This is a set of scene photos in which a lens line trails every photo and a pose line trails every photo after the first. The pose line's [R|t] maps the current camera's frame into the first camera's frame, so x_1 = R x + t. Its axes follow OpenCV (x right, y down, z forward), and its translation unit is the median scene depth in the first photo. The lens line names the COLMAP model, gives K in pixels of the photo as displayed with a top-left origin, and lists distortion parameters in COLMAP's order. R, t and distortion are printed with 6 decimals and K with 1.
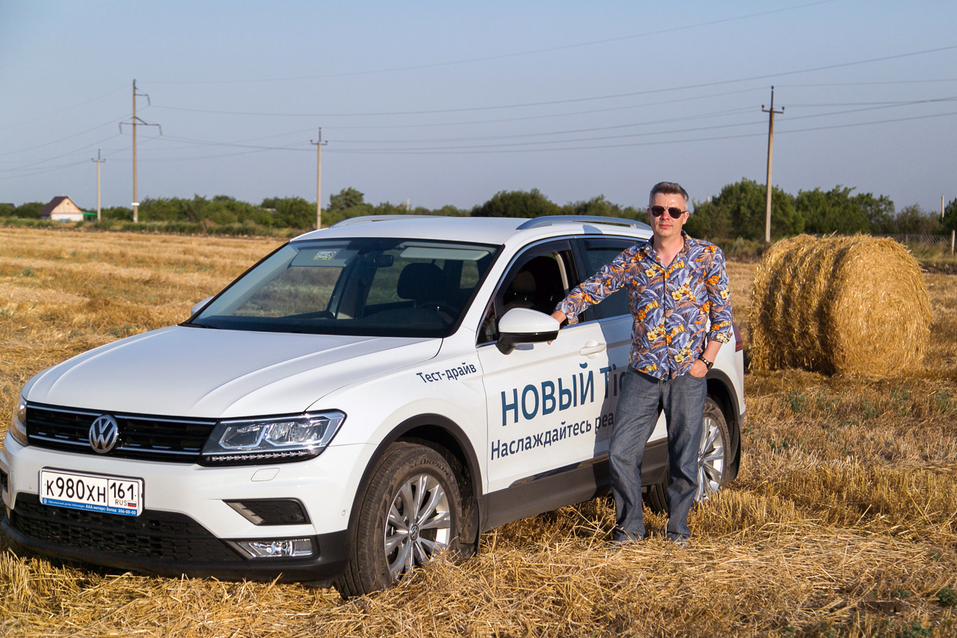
lens RADIAL K [[1619.5, 0, 478.5], [0, 1619.5, 319.0], [0, 0, 1]] dist [0.232848, 0.002698]
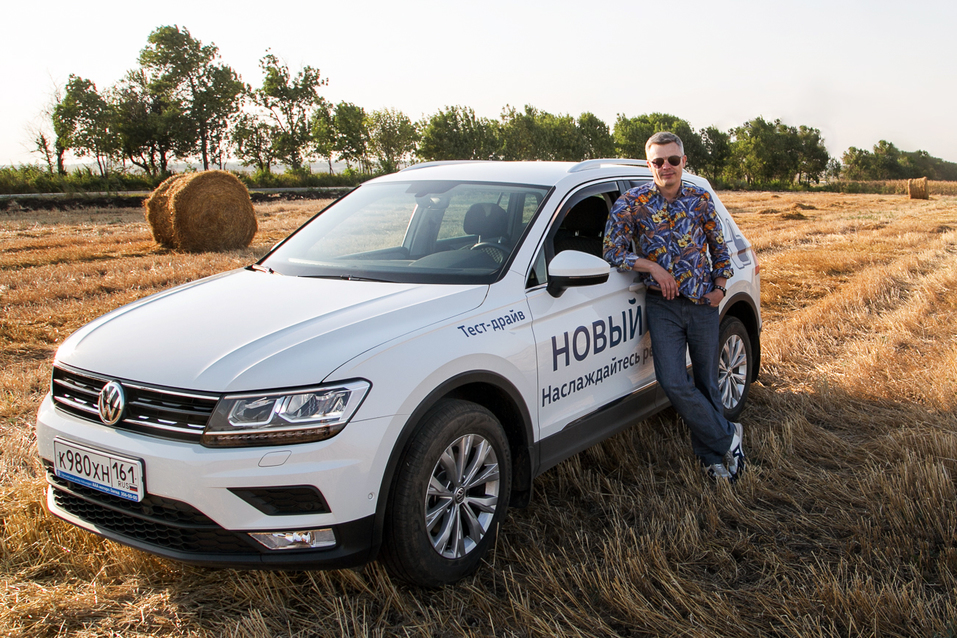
lens RADIAL K [[892.4, 0, 478.5], [0, 892.4, 319.0], [0, 0, 1]] dist [0.004060, 0.417856]
pose [[0.996789, -0.014606, -0.078725, 0.012867], [0.022047, 0.995281, 0.094496, -0.017874], [0.076973, -0.095928, 0.992408, 0.477003]]
